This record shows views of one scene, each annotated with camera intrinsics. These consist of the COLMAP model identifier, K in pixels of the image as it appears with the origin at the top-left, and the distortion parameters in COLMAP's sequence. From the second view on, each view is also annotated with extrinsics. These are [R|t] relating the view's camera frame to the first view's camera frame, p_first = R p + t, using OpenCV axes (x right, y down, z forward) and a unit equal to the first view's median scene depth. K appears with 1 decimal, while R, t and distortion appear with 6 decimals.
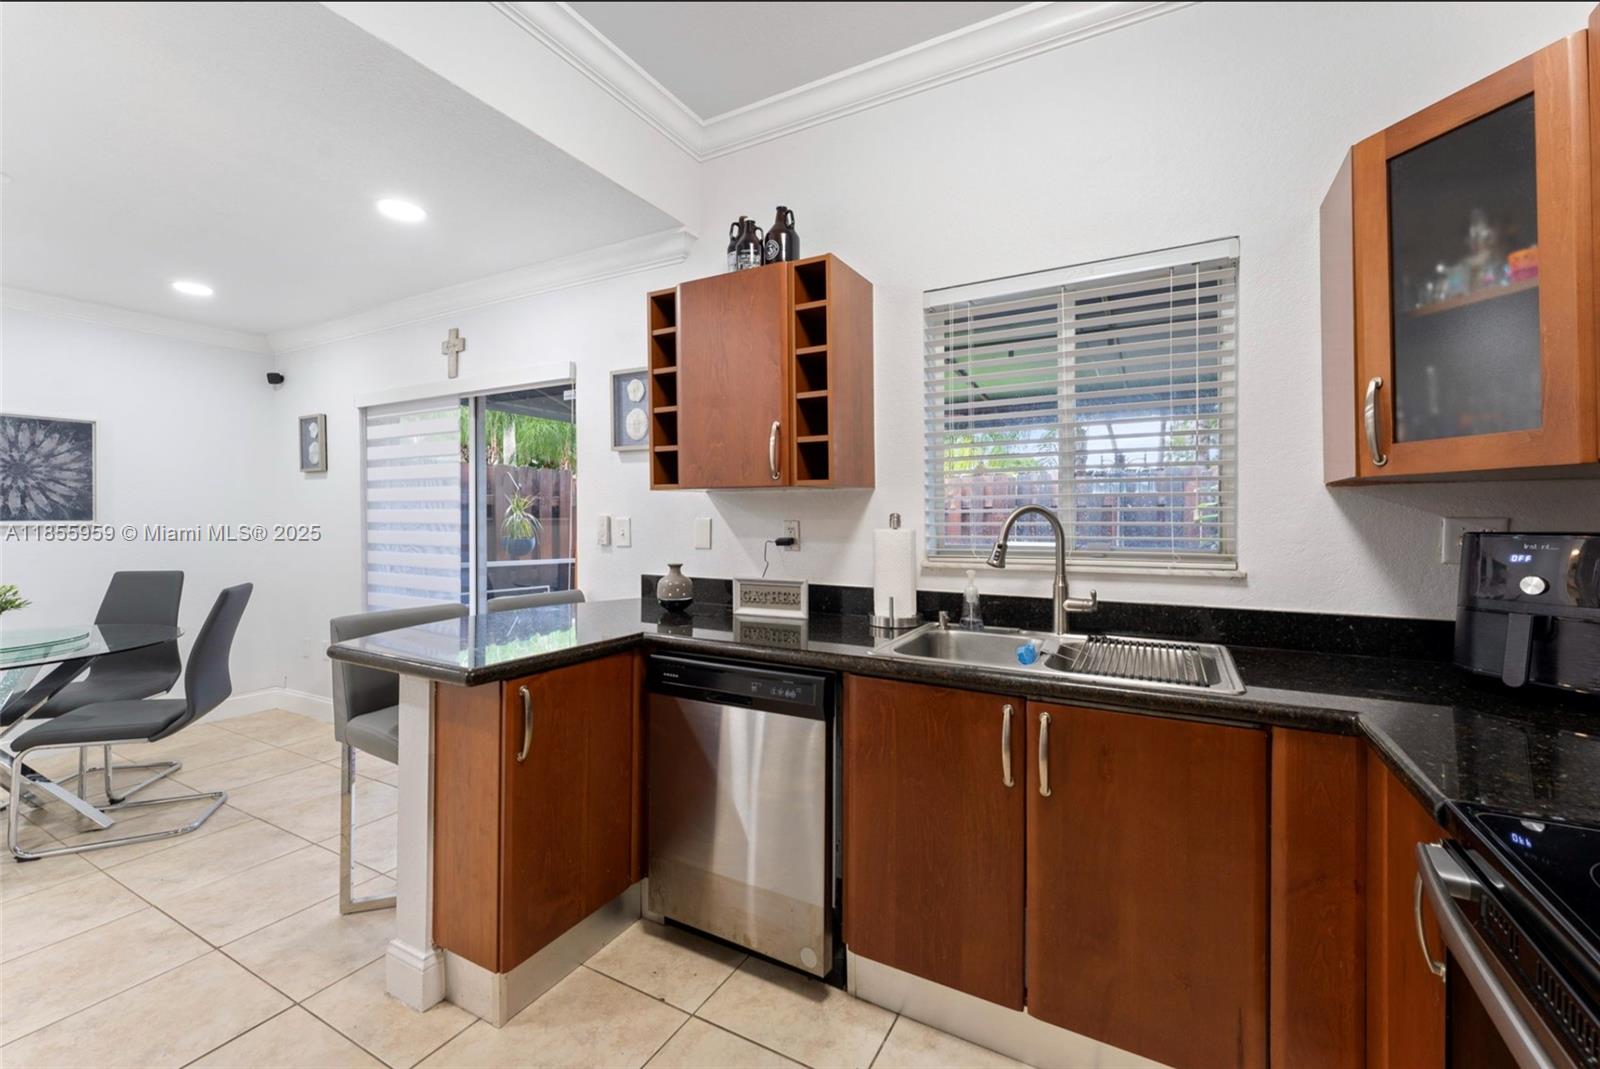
lens RADIAL K [[665.3, 0, 804.9], [0, 665.3, 518.9], [0, 0, 1]] dist [-0.001068, -0.000172]
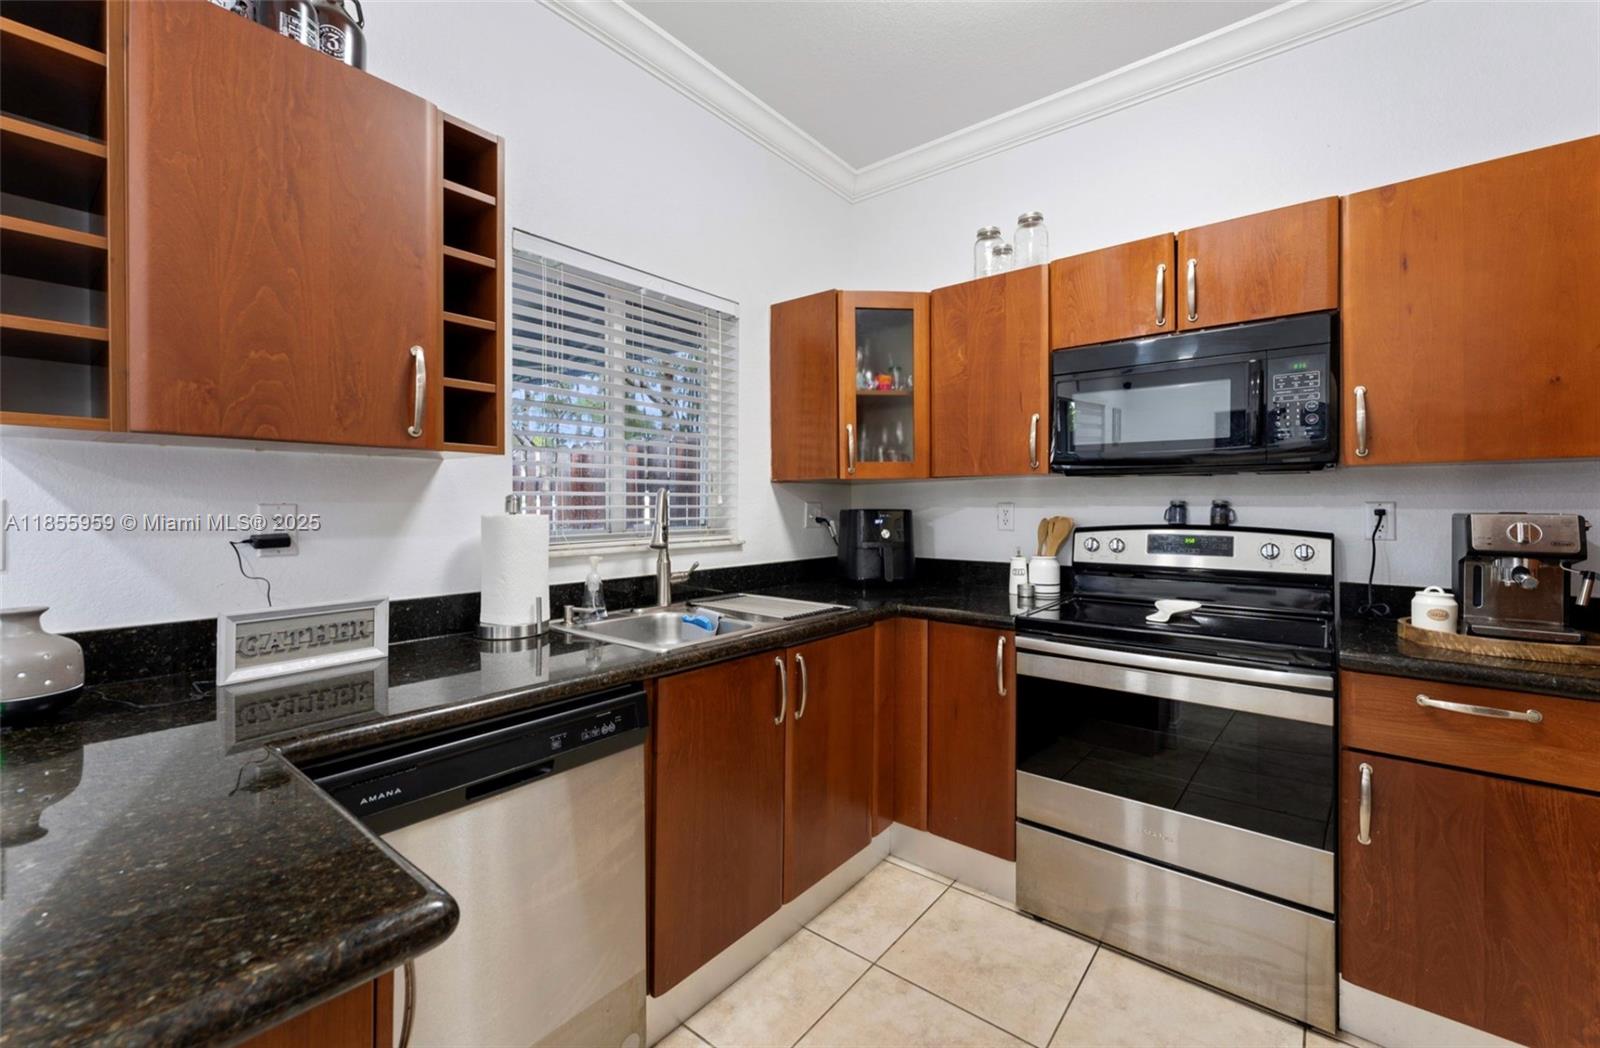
lens RADIAL K [[645.9, 0, 803.1], [0, 645.9, 508.6], [0, 0, 1]] dist [-0.000532, -0.000028]
pose [[0.177426, -0.003543, 0.984128, -0.530103], [0.002608, 0.999992, 0.003130, 0.006393], [-0.984131, 0.002011, 0.177434, 0.482187]]
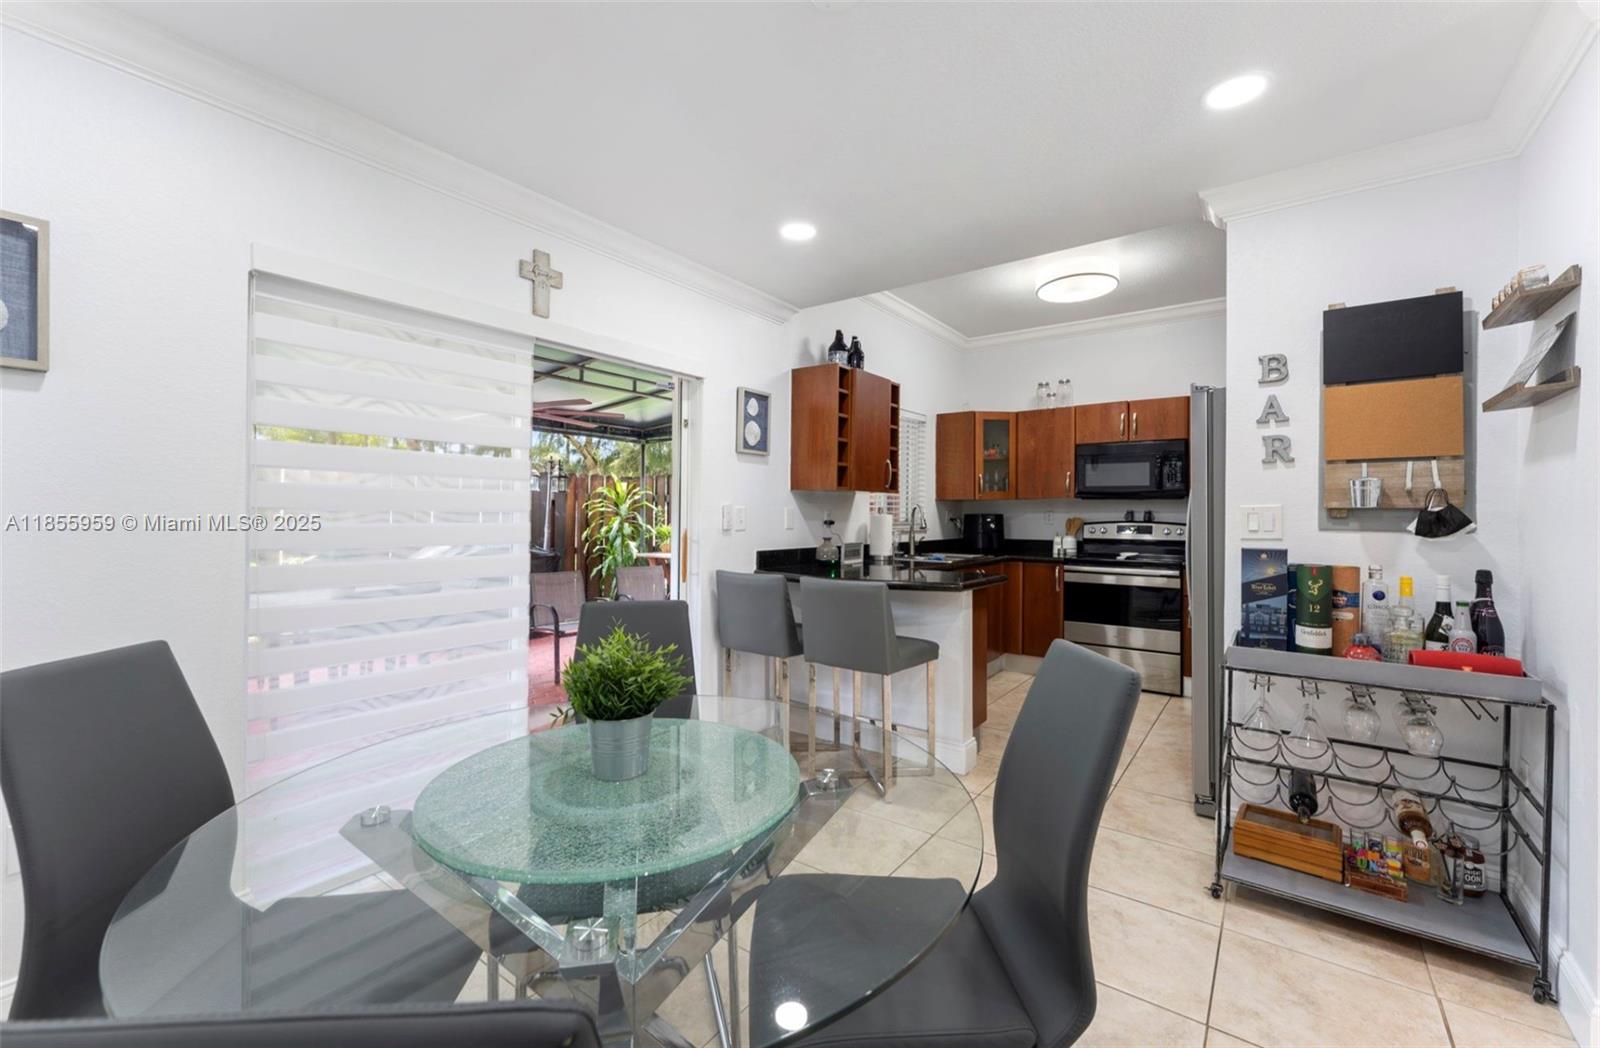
lens RADIAL K [[650.2, 0, 796.4], [0, 650.2, 515.7], [0, 0, 1]] dist [-0.000919, -0.000043]
pose [[0.139400, 0.000357, 0.990236, -1.805340], [-0.001067, 0.999999, -0.000211, 0.018591], [-0.990236, -0.001027, 0.139400, 0.909589]]
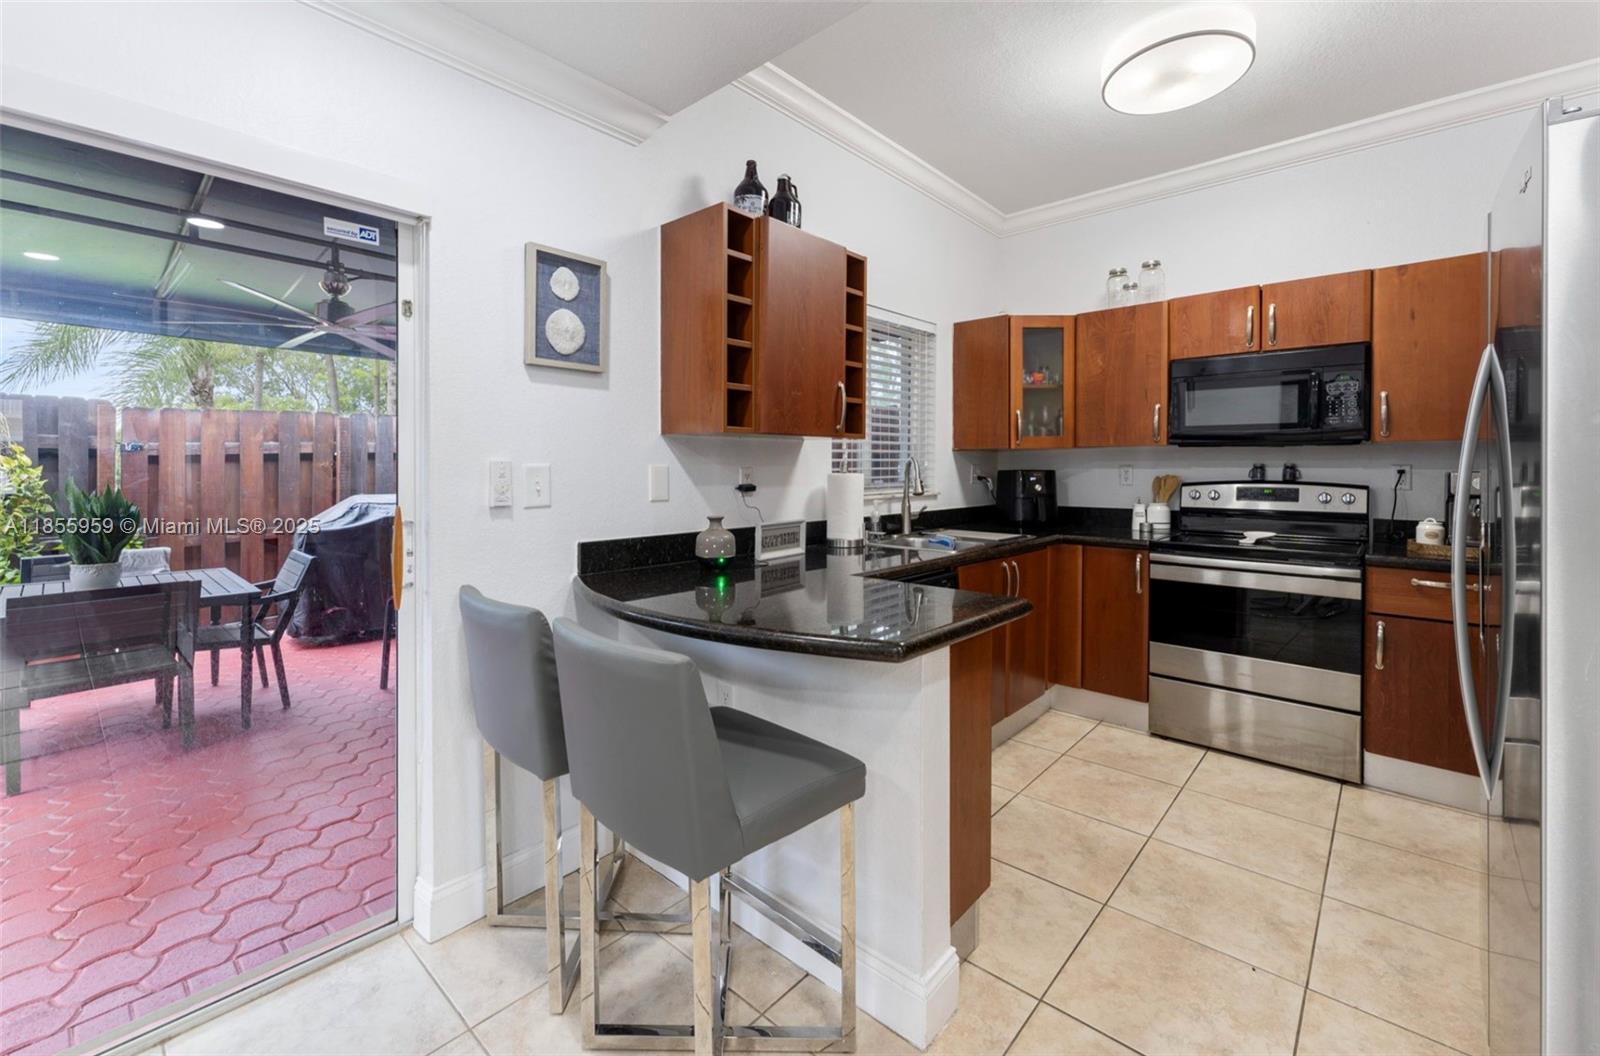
lens RADIAL K [[661.6, 0, 803.0], [0, 661.6, 477.7], [0, 0, 1]] dist [0.001749, 0.000116]
pose [[0.228279, -0.015459, 0.973473, -1.080107], [0.003857, 0.999880, 0.014974, 0.003861], [-0.973588, 0.000336, 0.228312, 0.726579]]
